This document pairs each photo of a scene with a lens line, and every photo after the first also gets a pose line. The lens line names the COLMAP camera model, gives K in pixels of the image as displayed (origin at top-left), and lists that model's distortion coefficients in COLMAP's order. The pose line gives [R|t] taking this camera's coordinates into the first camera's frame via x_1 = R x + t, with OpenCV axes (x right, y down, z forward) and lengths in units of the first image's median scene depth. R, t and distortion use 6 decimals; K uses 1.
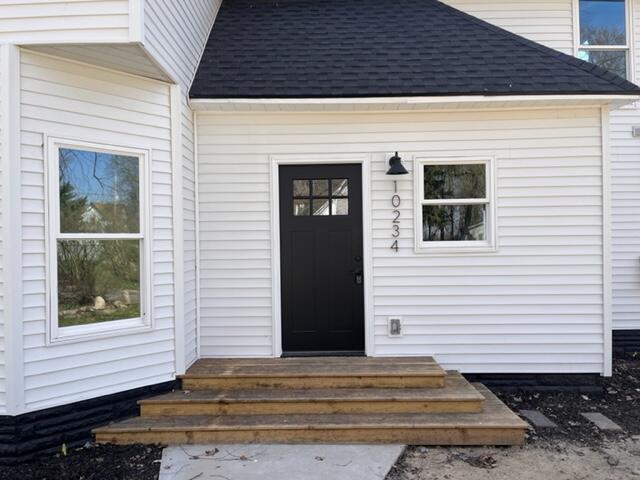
lens RADIAL K [[495.4, 0, 320.1], [0, 495.4, 238.7], [0, 0, 1]] dist [0.013483, -0.001727]
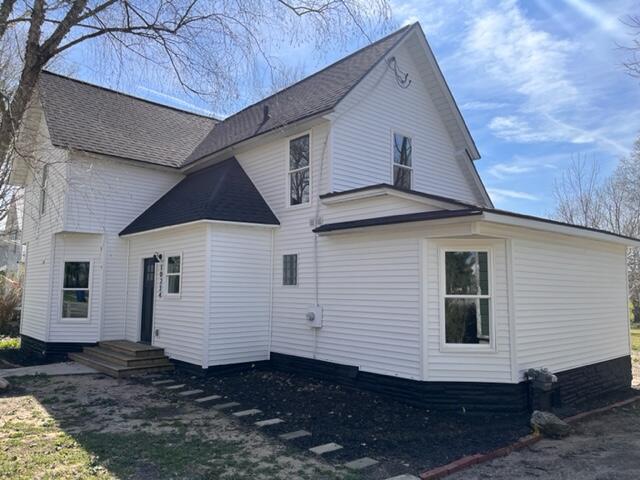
lens RADIAL K [[495.4, 0, 320.1], [0, 495.4, 239.8], [0, 0, 1]] dist [0.013483, -0.001727]
pose [[0.651937, -0.070588, -0.754980, 2.422463], [-0.021223, 0.993569, -0.111222, 0.000268], [0.757976, 0.088532, 0.646246, 0.111699]]
